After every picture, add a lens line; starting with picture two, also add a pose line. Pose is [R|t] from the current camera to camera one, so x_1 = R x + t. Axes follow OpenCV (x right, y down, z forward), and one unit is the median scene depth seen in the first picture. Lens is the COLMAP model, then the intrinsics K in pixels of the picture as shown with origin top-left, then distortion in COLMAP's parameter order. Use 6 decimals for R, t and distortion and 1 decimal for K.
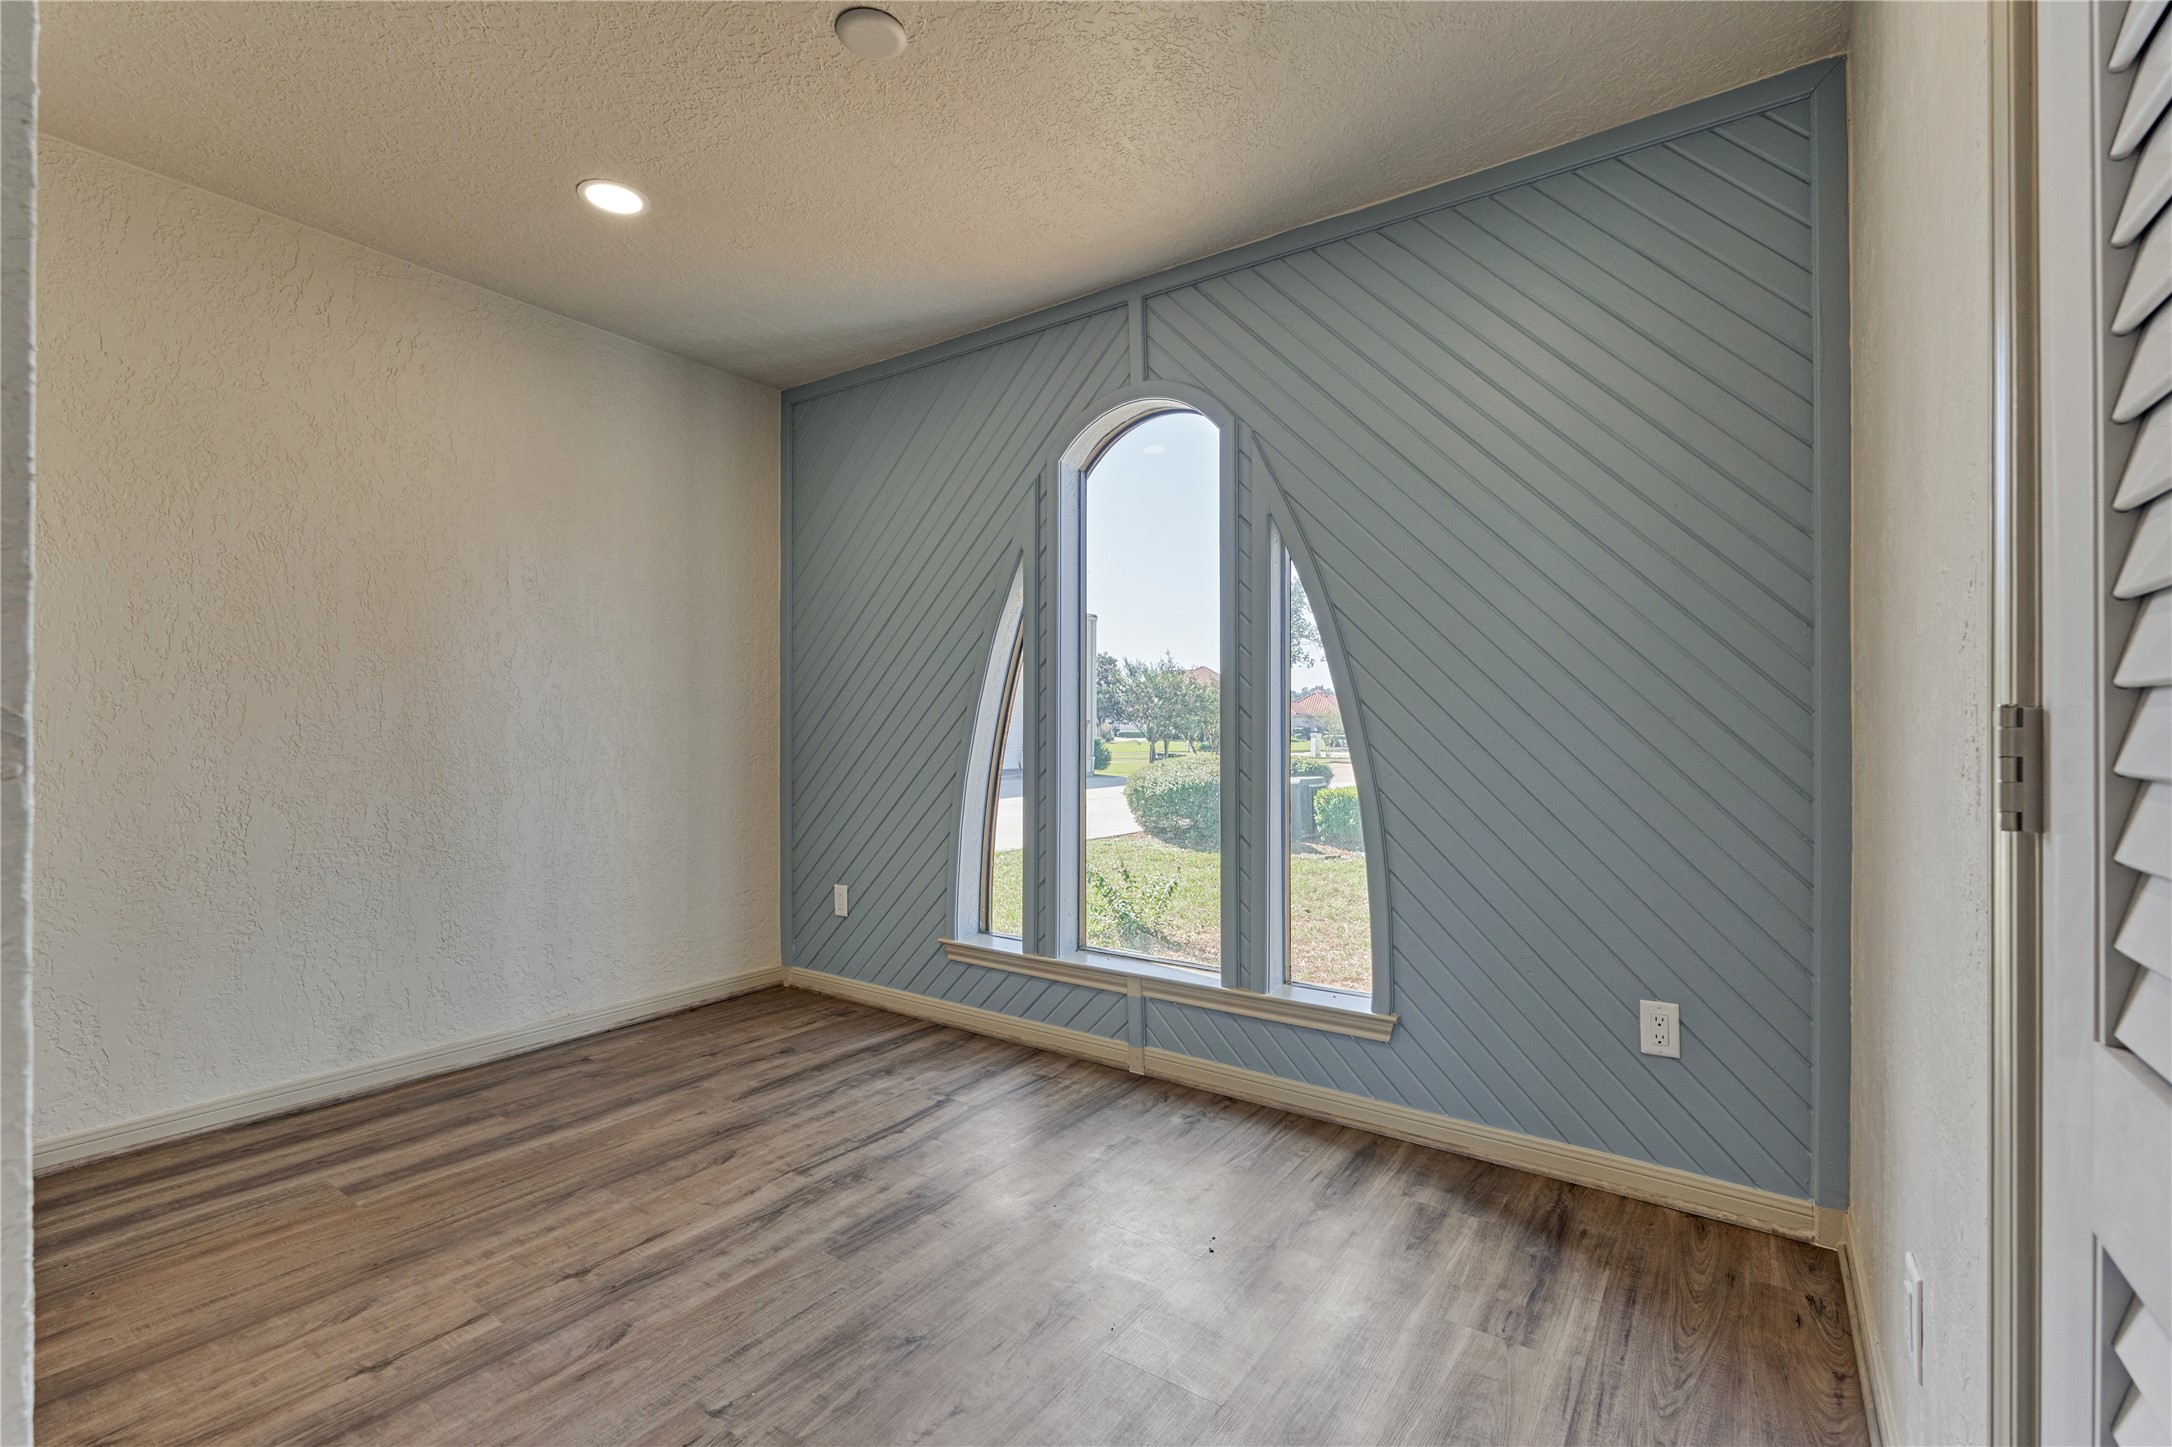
lens RADIAL K [[953.2, 0, 1081.6], [0, 953.2, 718.1], [0, 0, 1]] dist [-0.003100, 0.000434]
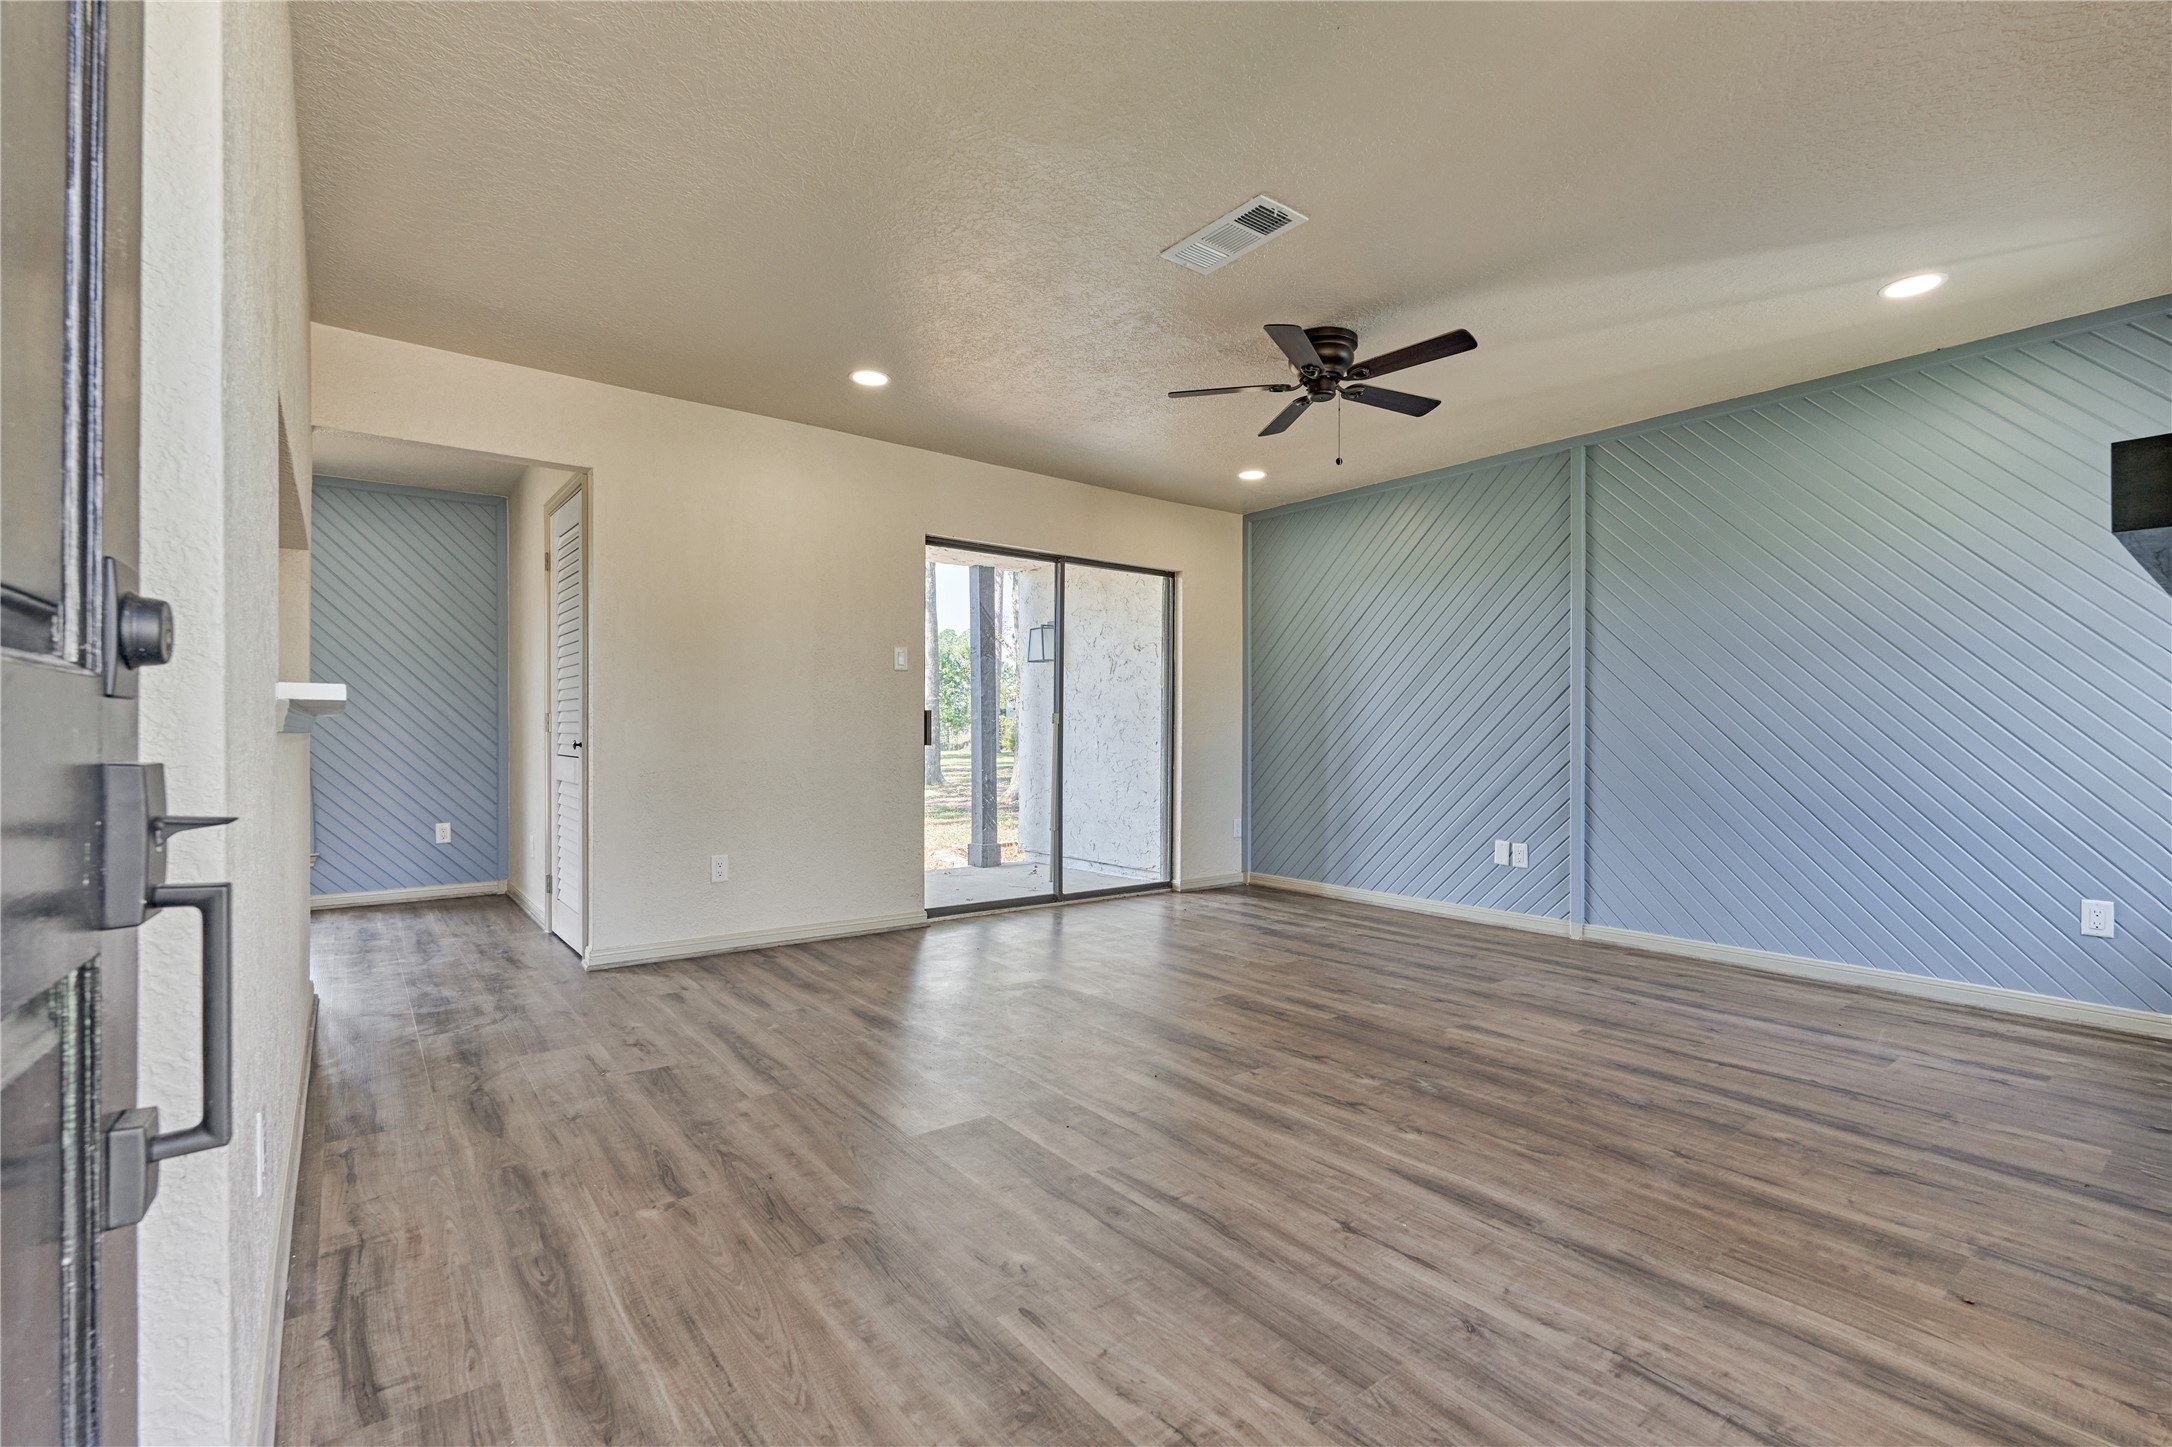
lens RADIAL K [[953.2, 0, 1094.2], [0, 953.2, 728.6], [0, 0, 1]] dist [-0.003100, 0.000434]
pose [[0.276495, 0.004443, 0.961005, -1.431066], [-0.005713, 0.999979, -0.002980, 0.027358], [-0.960998, -0.004666, 0.276514, -1.470299]]
